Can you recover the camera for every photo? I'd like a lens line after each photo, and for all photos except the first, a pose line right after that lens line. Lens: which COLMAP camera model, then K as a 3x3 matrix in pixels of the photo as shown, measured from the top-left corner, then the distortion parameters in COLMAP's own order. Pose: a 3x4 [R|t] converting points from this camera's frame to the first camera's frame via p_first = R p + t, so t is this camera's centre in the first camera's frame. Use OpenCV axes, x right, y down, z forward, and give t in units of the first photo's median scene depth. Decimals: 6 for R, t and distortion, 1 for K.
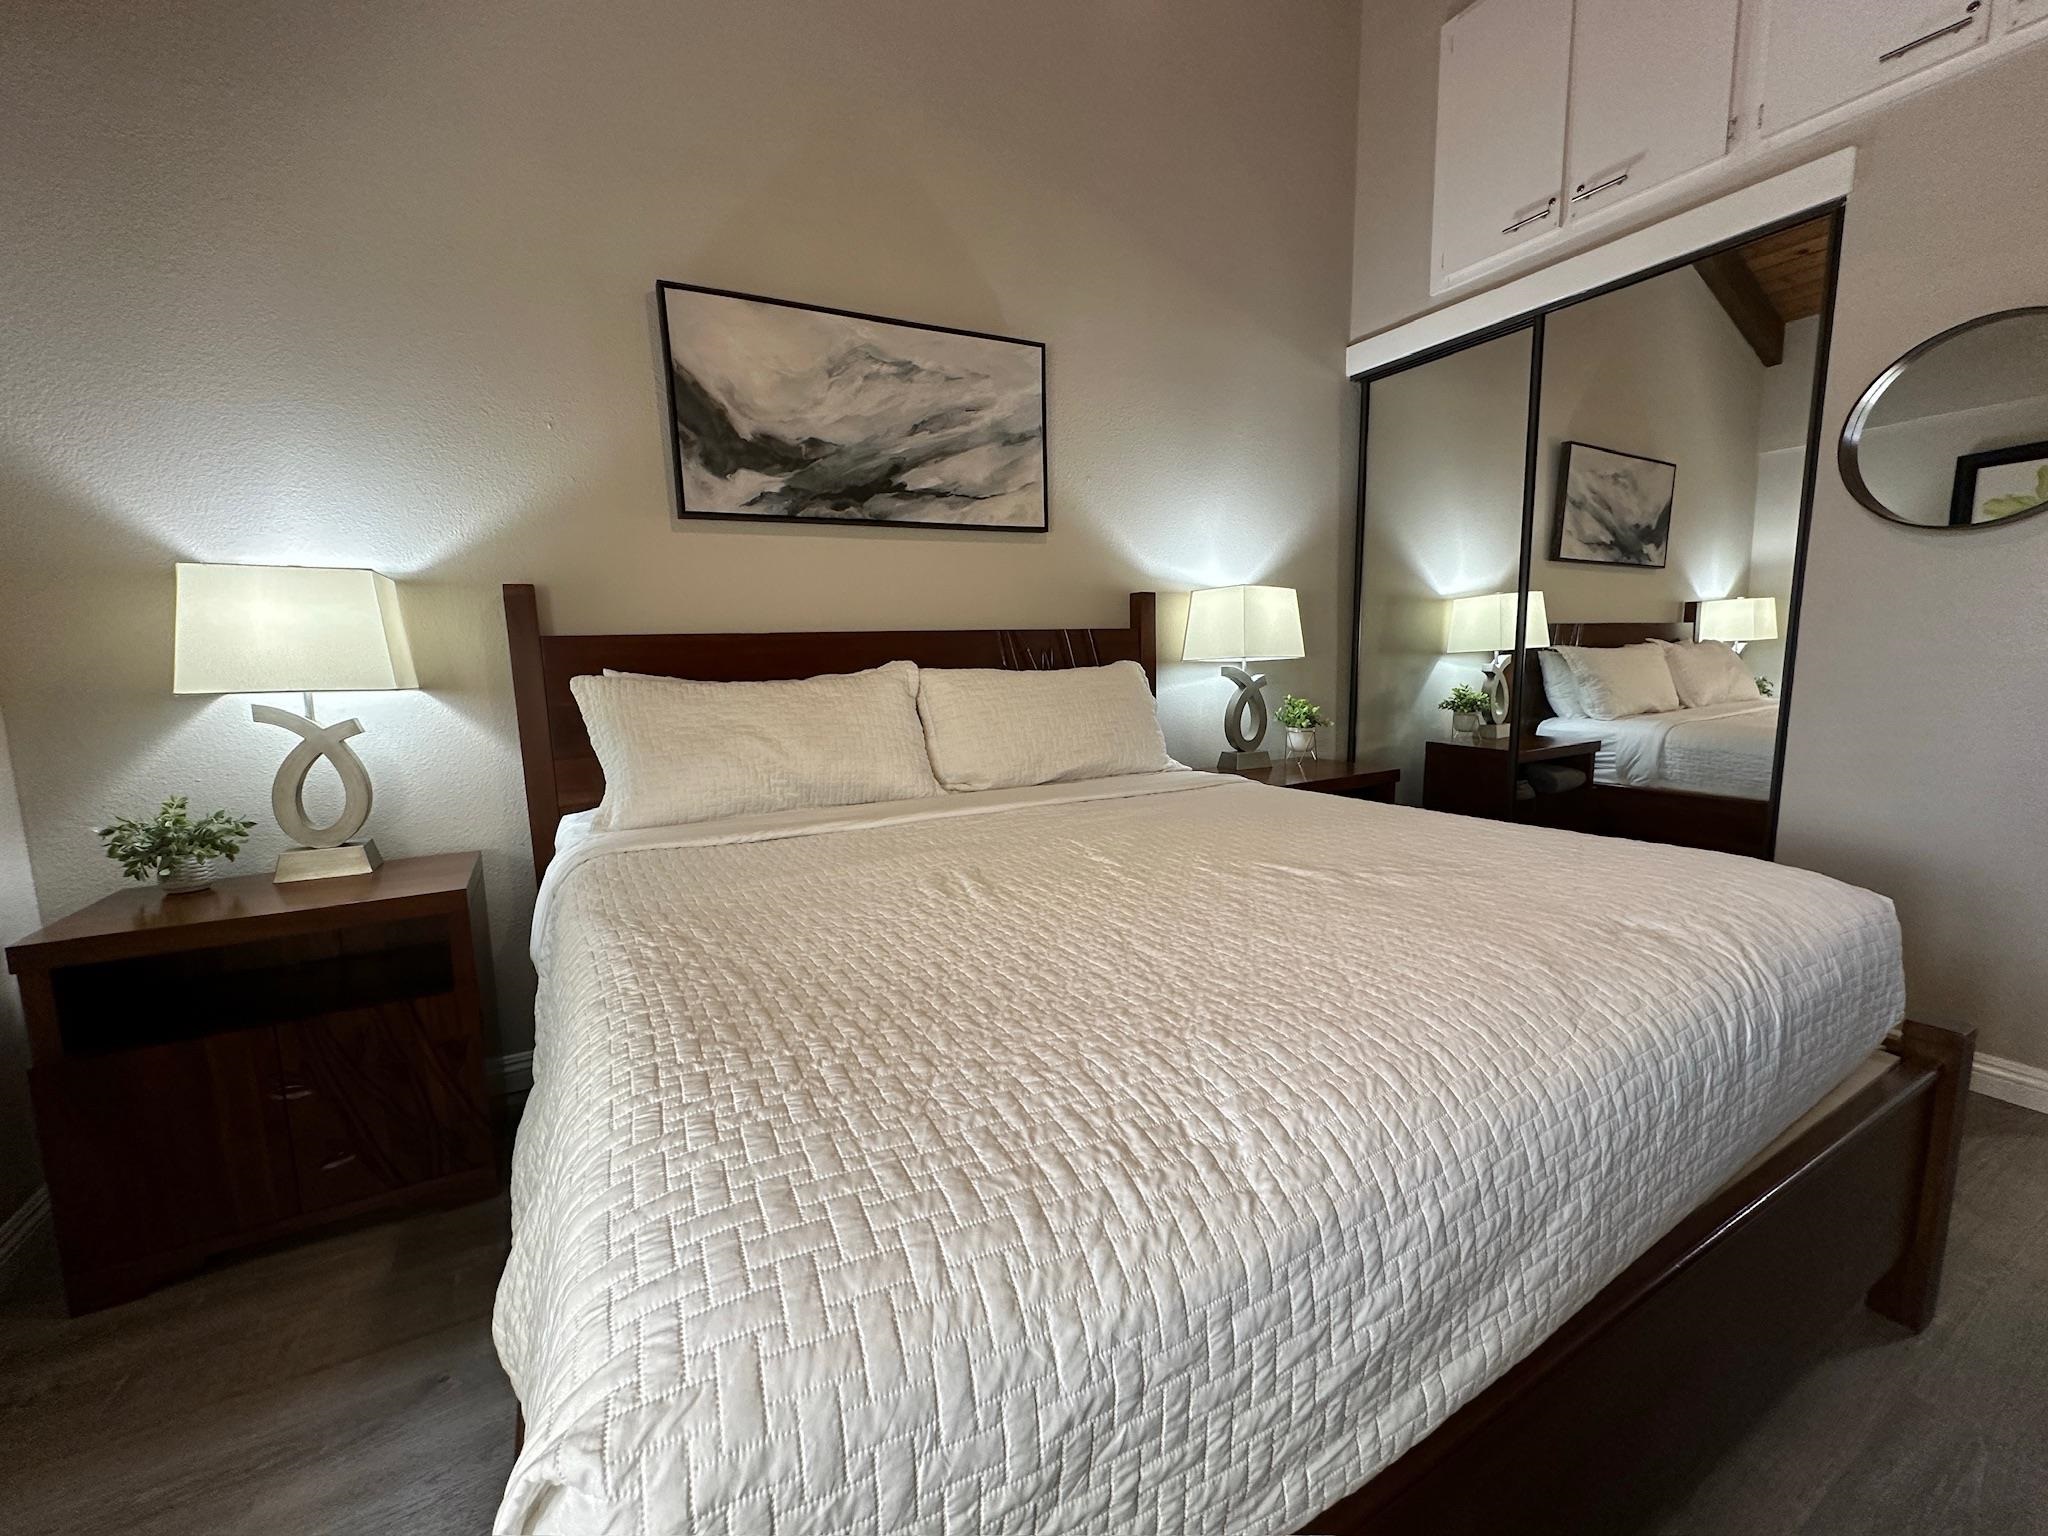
lens RADIAL K [[816.4, 0, 1023.7], [0, 816.4, 776.4], [0, 0, 1]] dist [-0.002839, 0.000811]
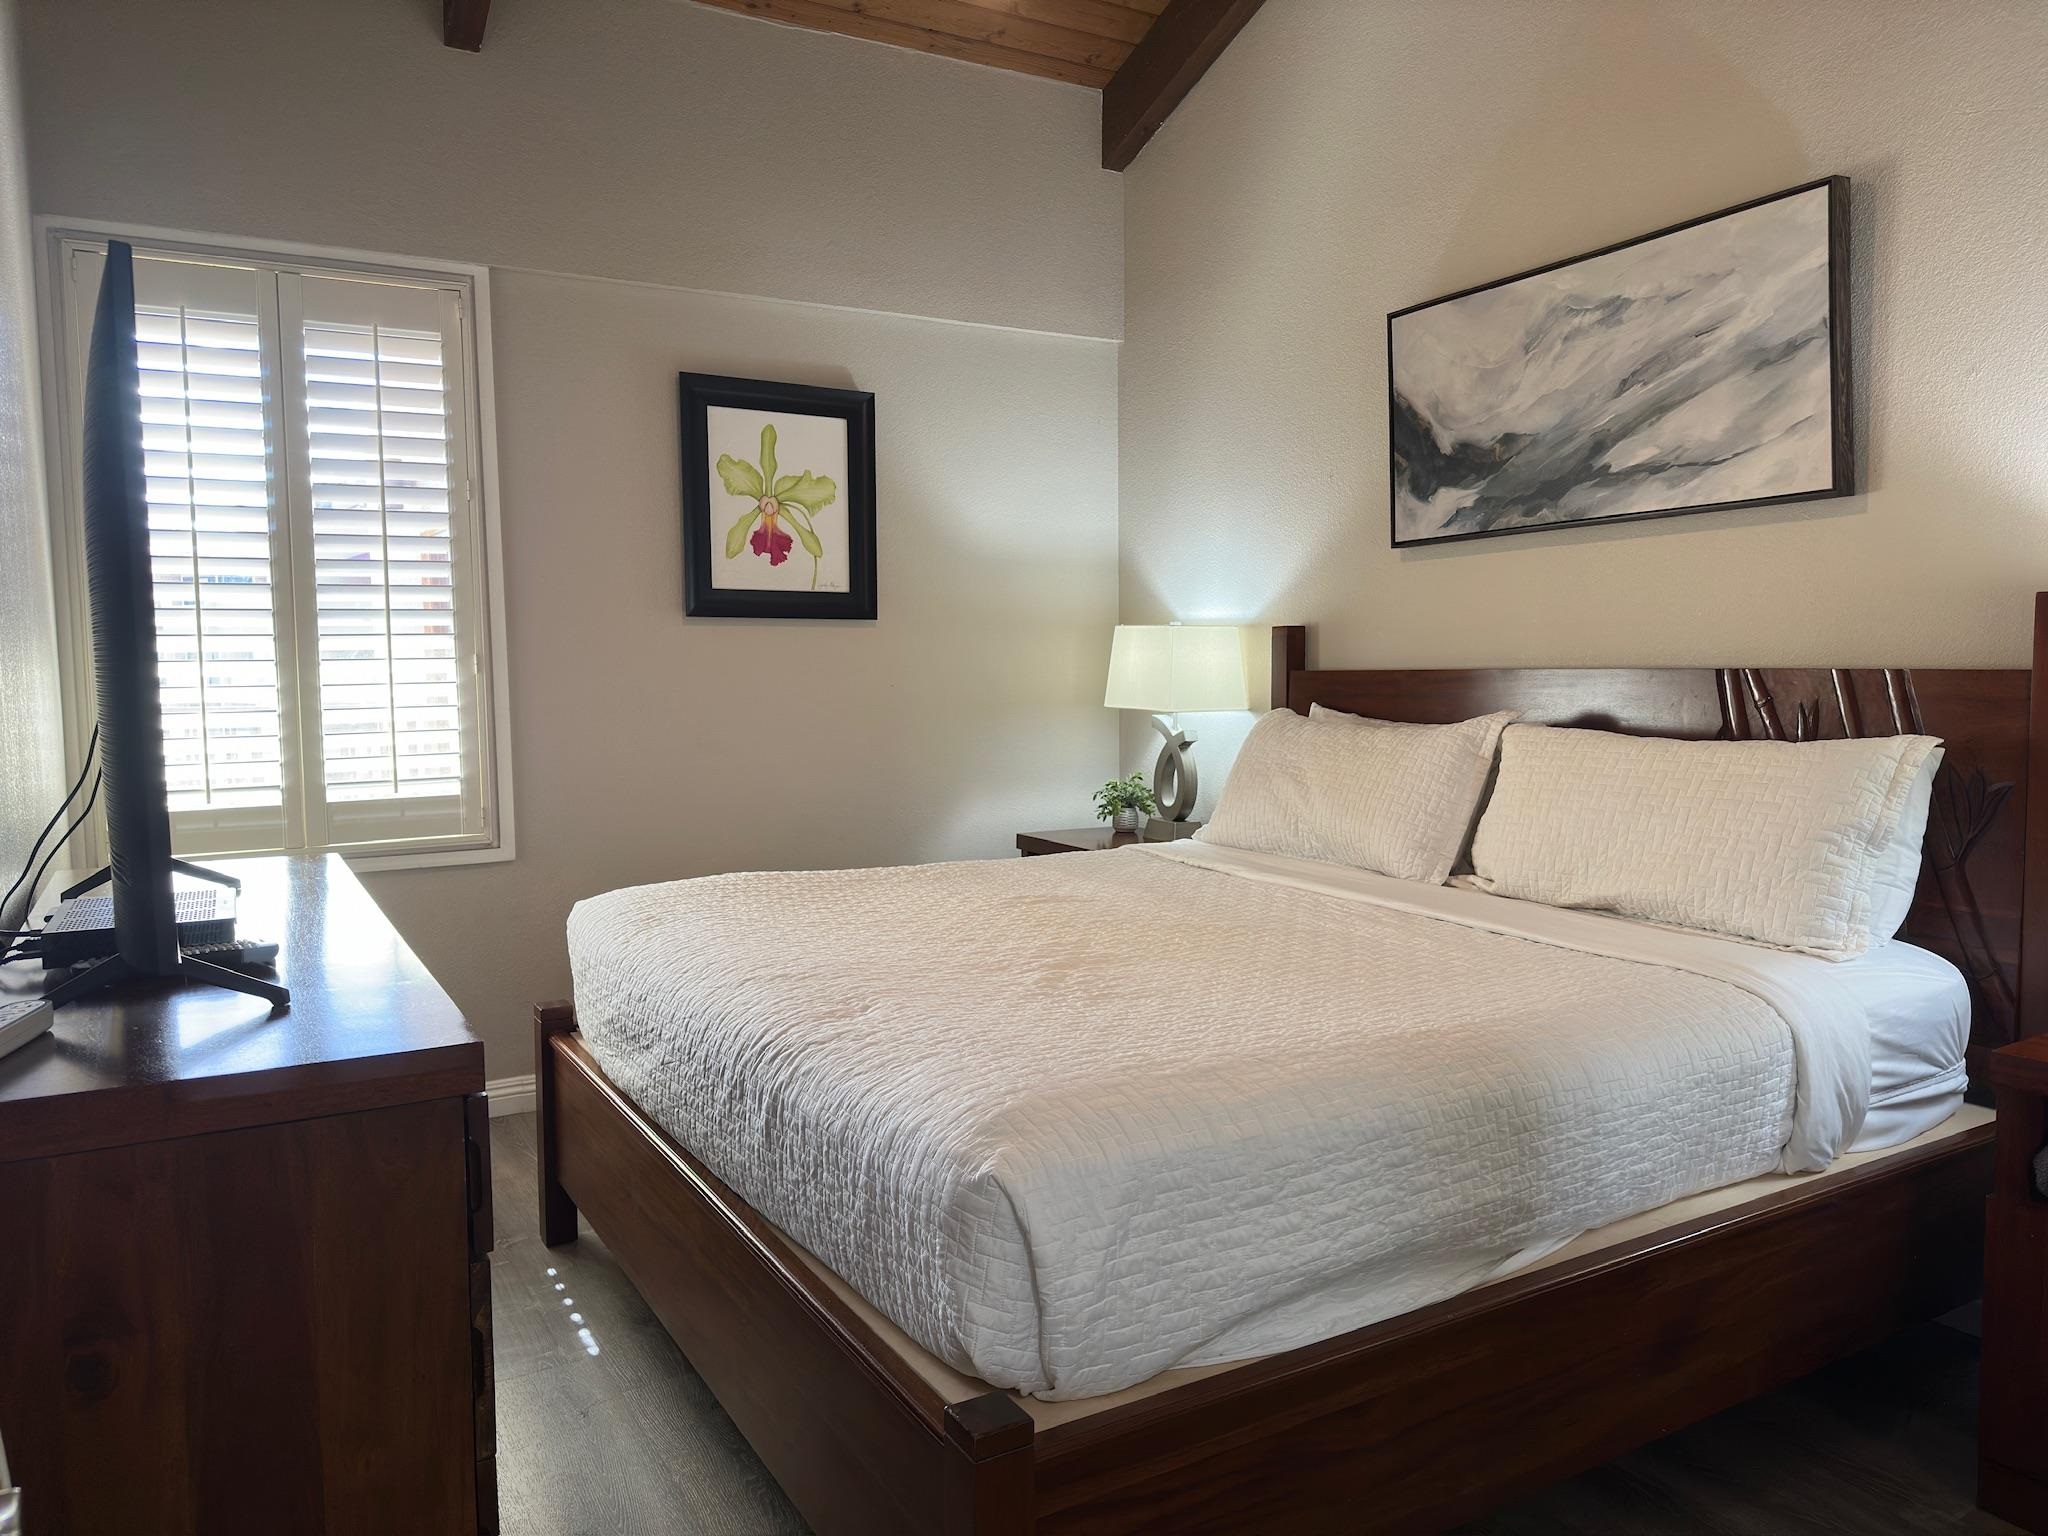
lens RADIAL K [[1426.7, 0, 1022.3], [0, 1426.7, 770.6], [0, 0, 1]] dist [0.082129, -0.097785]
pose [[0.041216, 0.113513, -0.992681, 1.163355], [-0.115634, 0.987391, 0.108107, -0.176410], [0.992436, 0.110332, 0.053822, 0.463883]]
